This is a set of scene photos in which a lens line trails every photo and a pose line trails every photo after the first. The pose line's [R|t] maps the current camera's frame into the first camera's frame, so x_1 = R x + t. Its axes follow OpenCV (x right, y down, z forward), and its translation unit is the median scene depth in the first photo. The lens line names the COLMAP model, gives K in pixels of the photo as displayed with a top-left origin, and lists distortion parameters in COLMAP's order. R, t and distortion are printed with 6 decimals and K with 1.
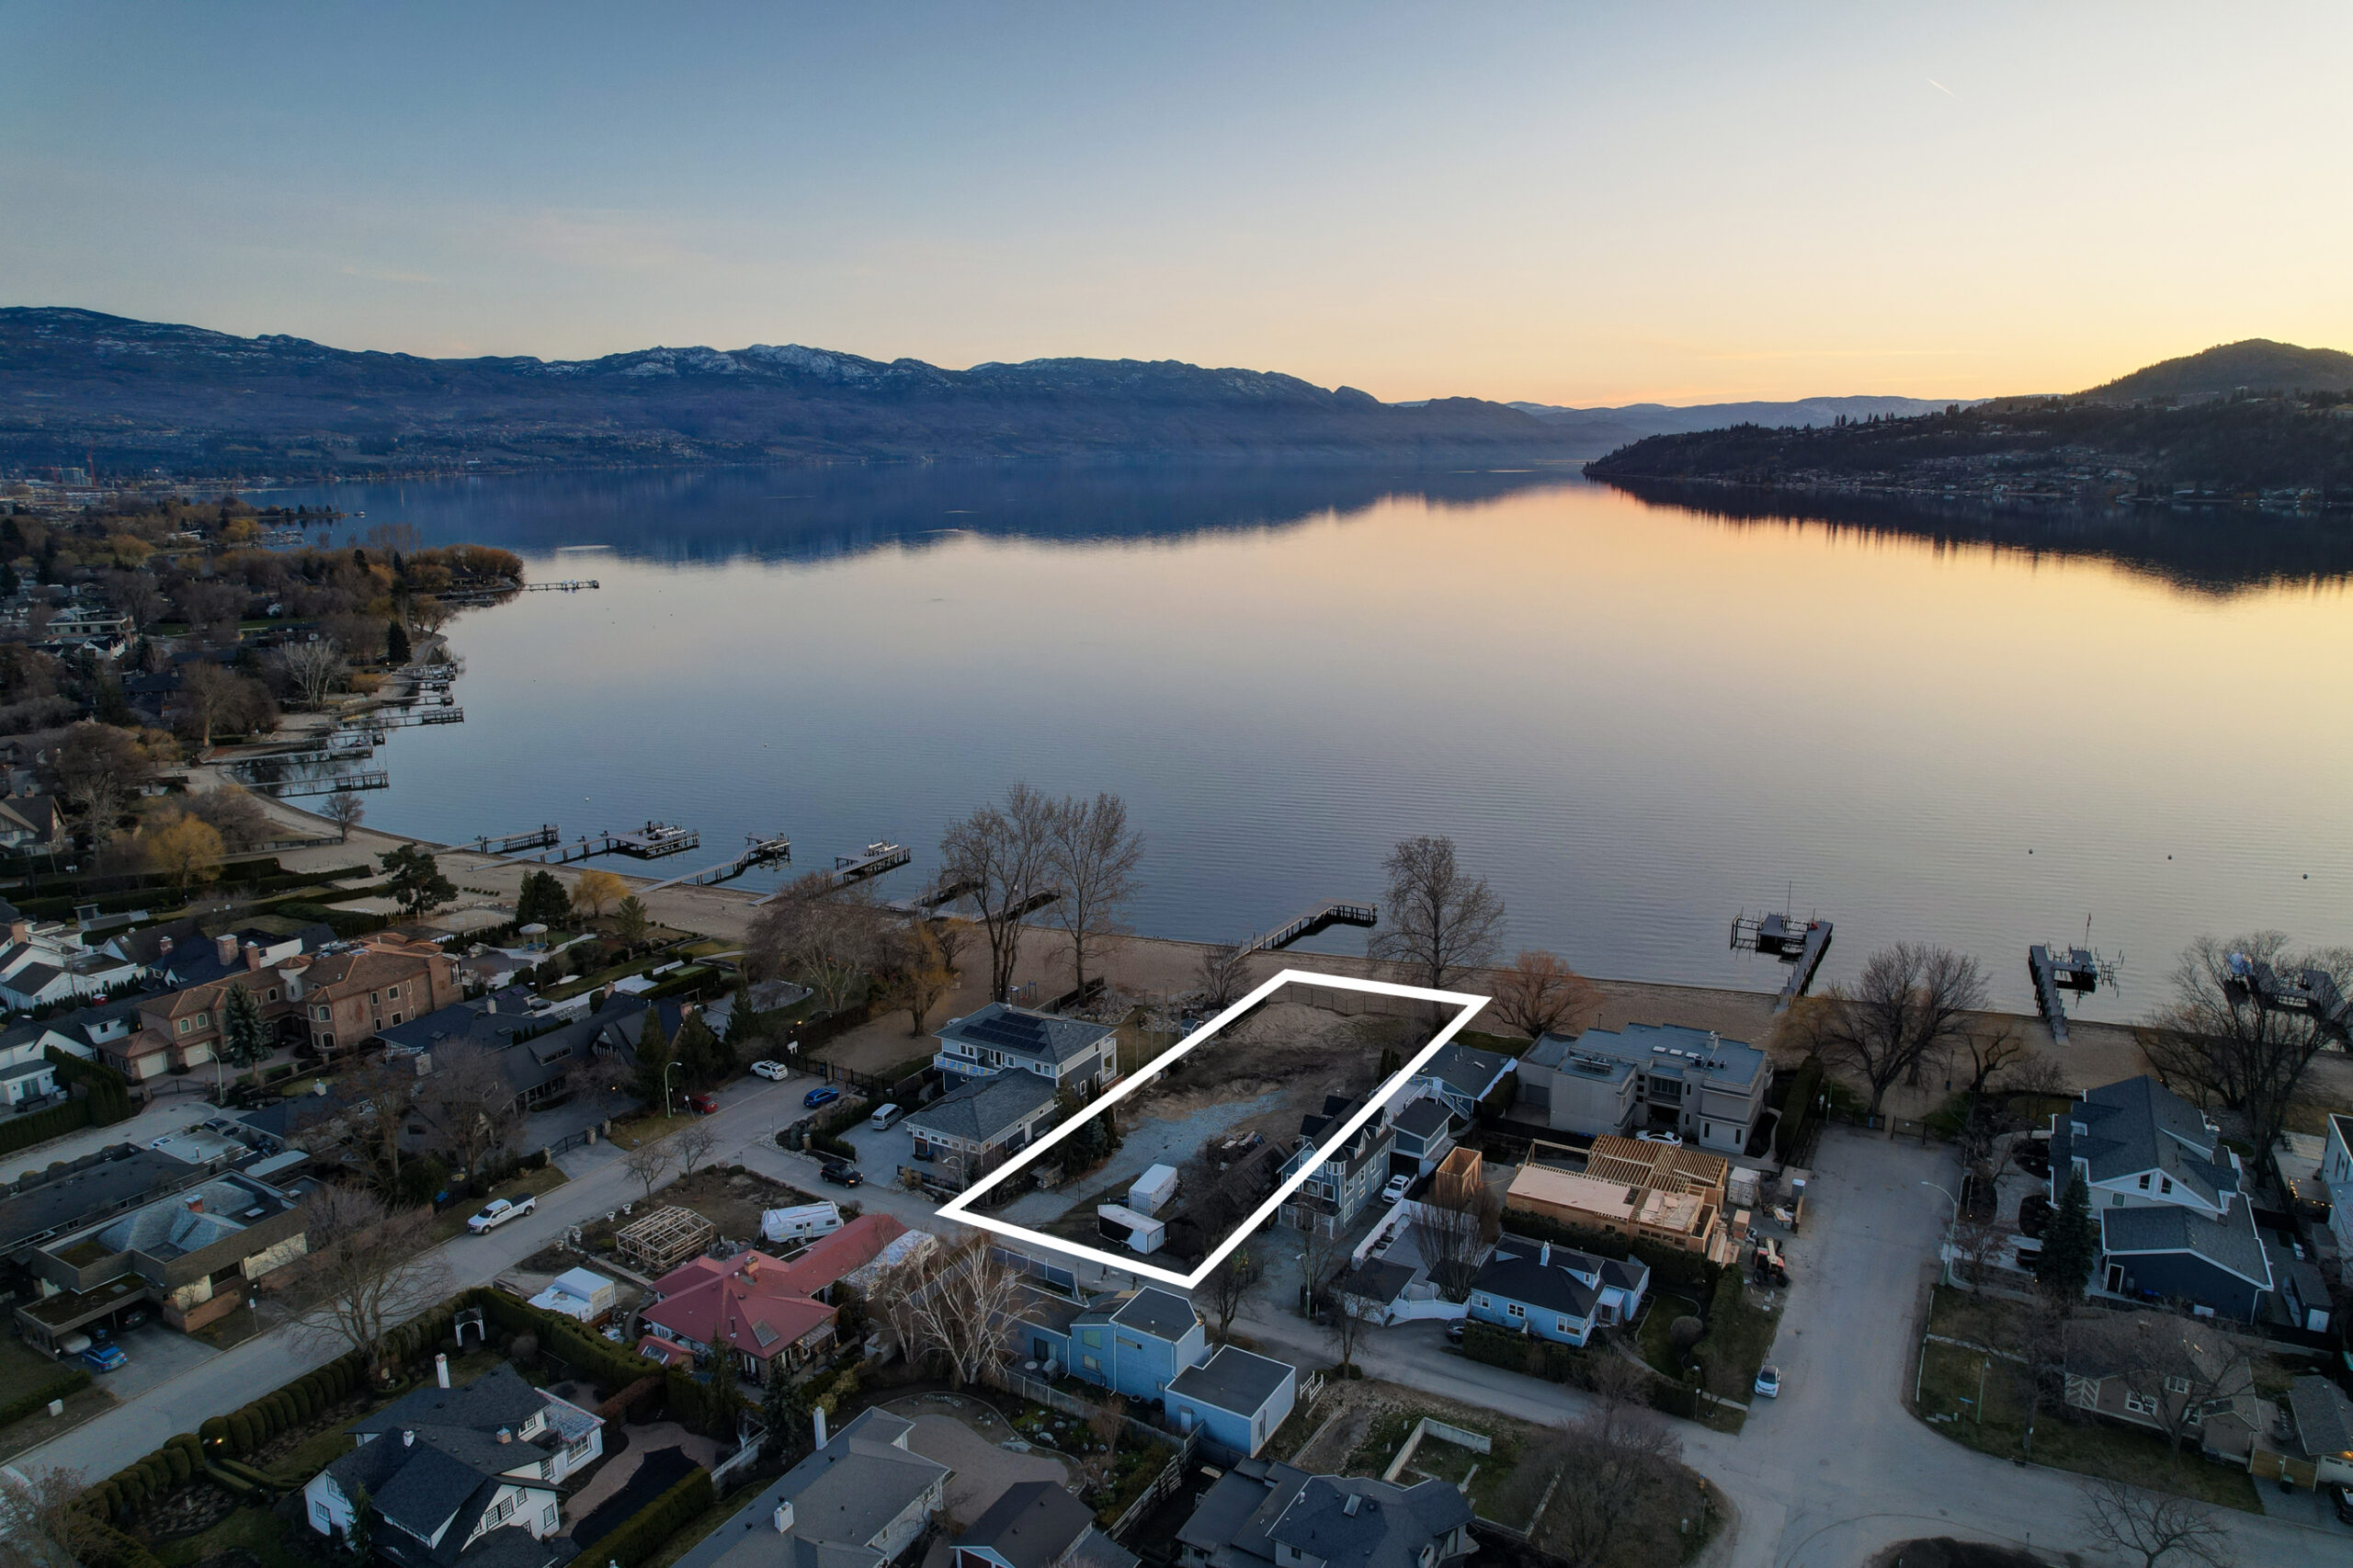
lens RADIAL K [[1509.0, 0, 1187.7], [0, 1509.0, 781.4], [0, 0, 1]] dist [-0.078779, 0.072514]
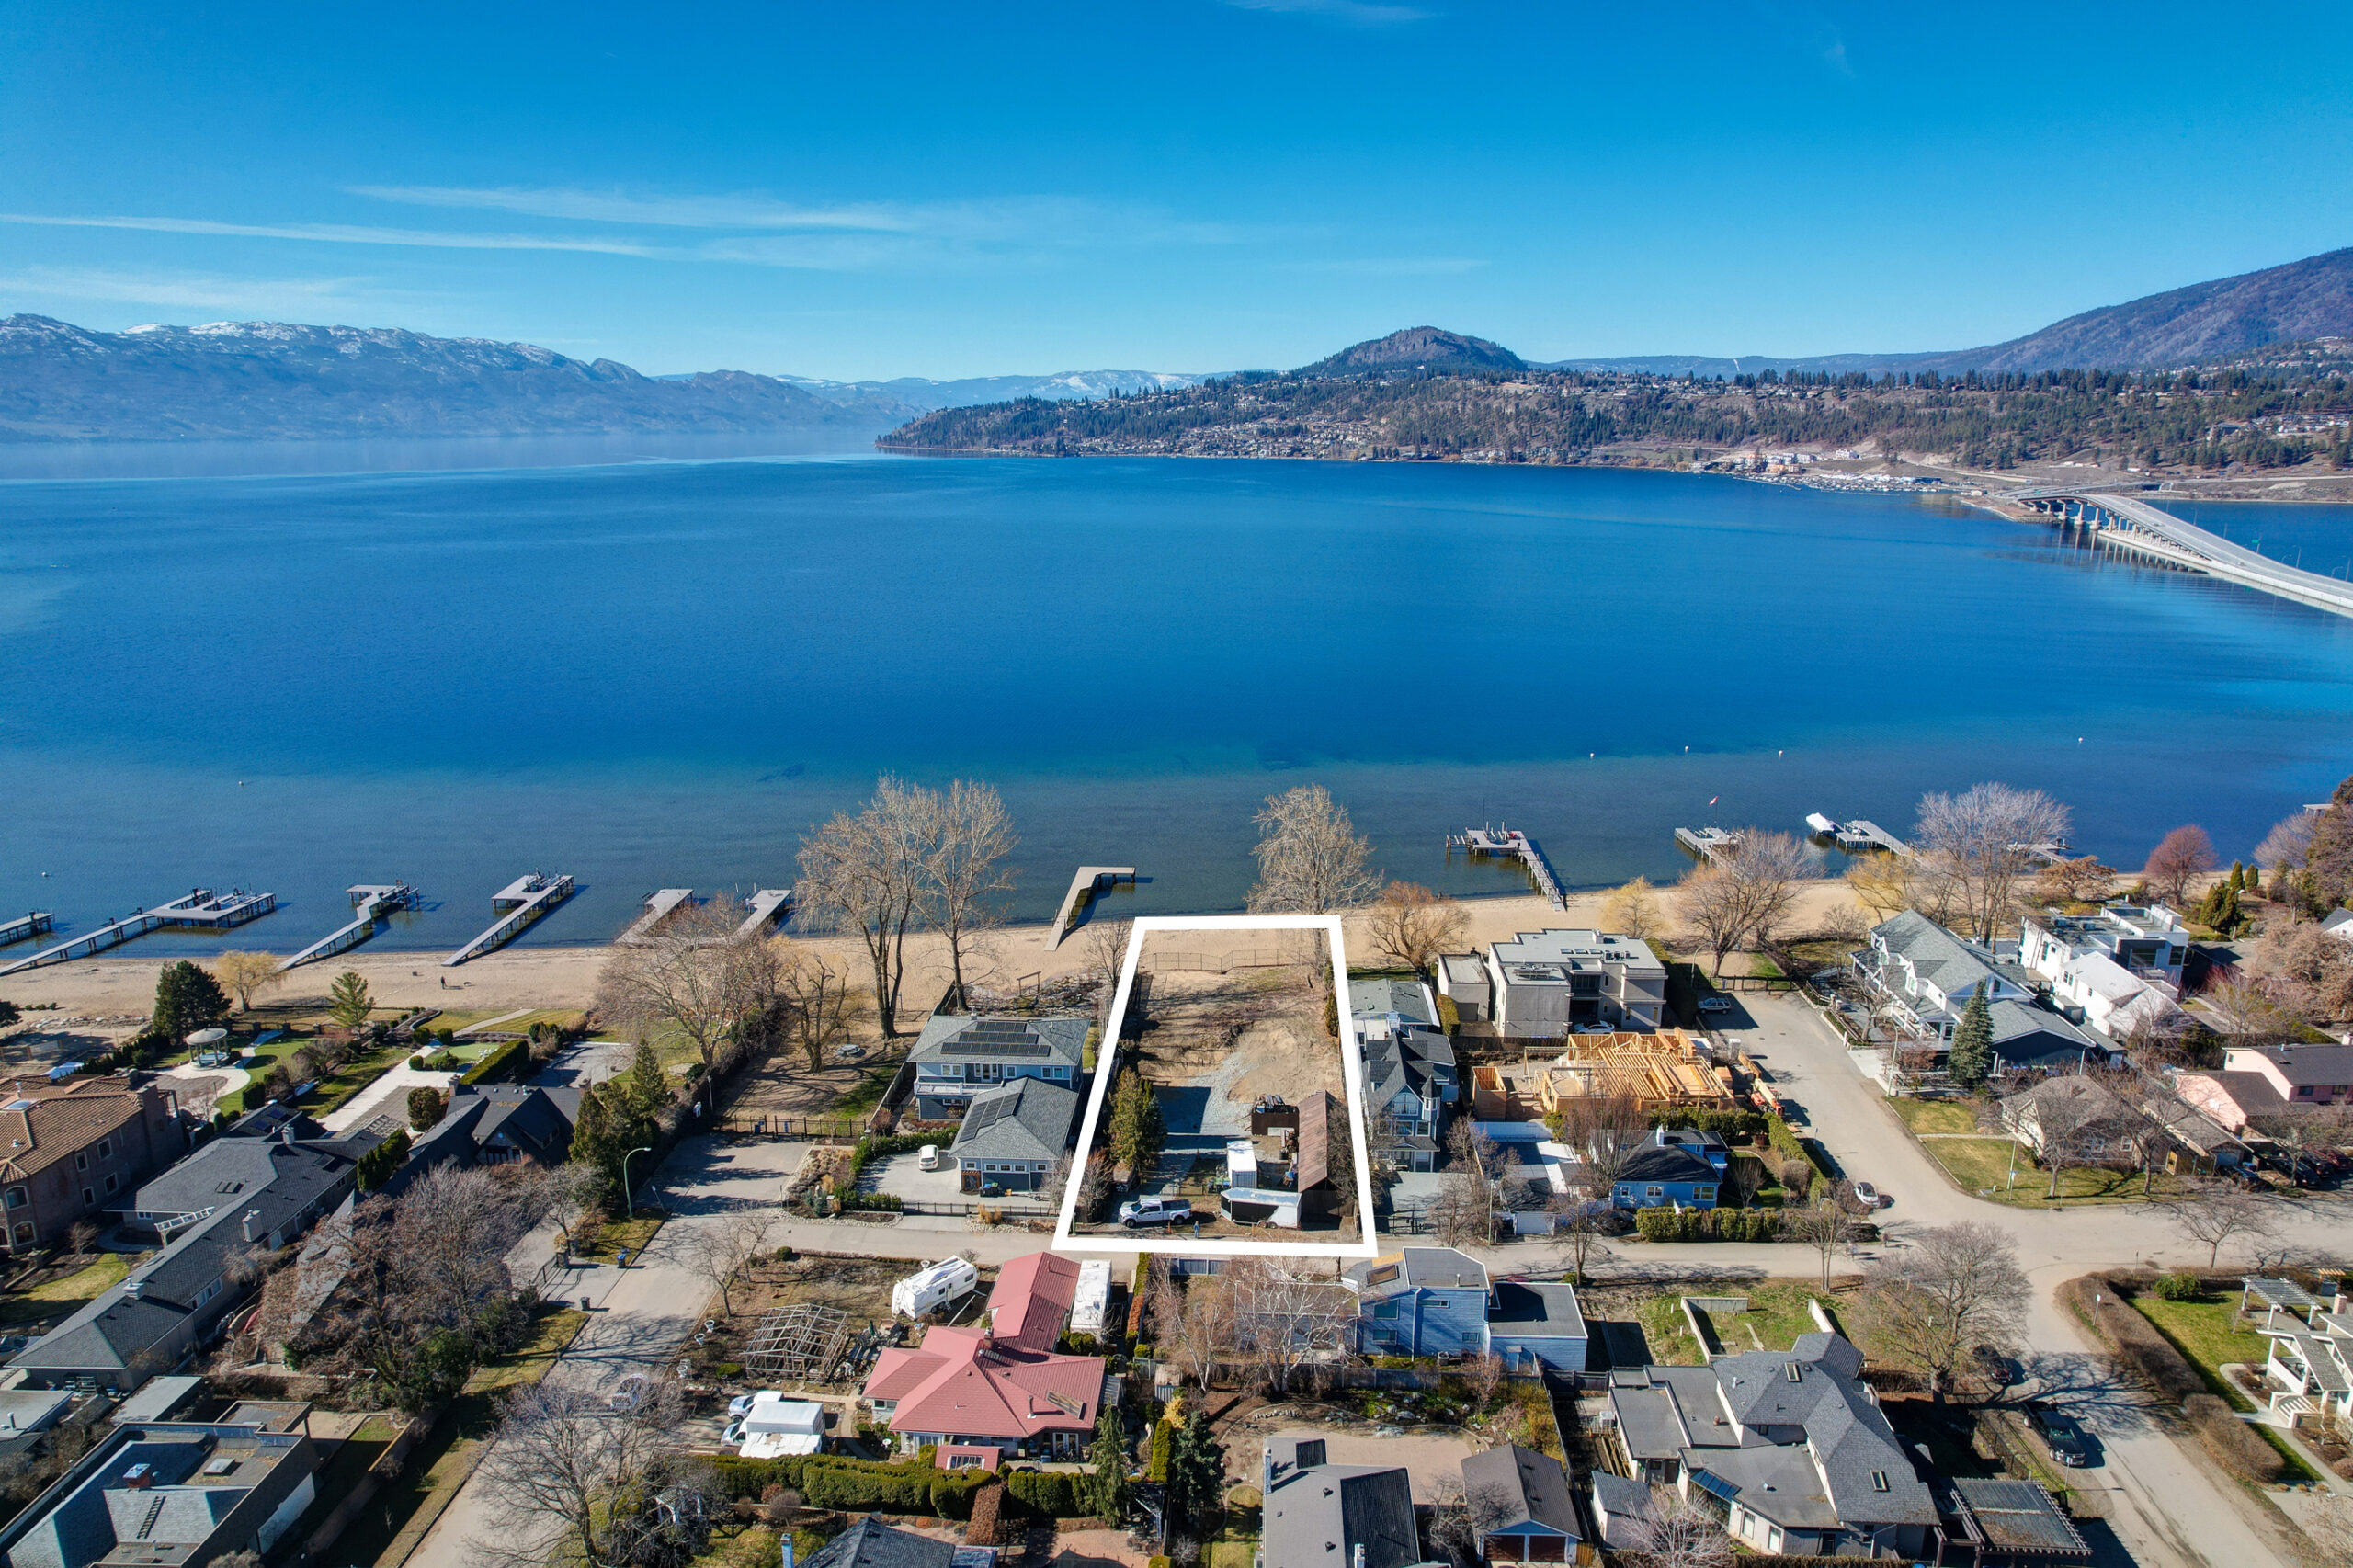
lens RADIAL K [[1509.0, 0, 1187.7], [0, 1509.0, 781.4], [0, 0, 1]] dist [-0.078779, 0.072514]
pose [[0.892779, -0.104330, 0.438248, -0.333733], [0.097133, 0.994512, 0.038879, -0.013119], [-0.439899, 0.007858, 0.898013, 0.101872]]
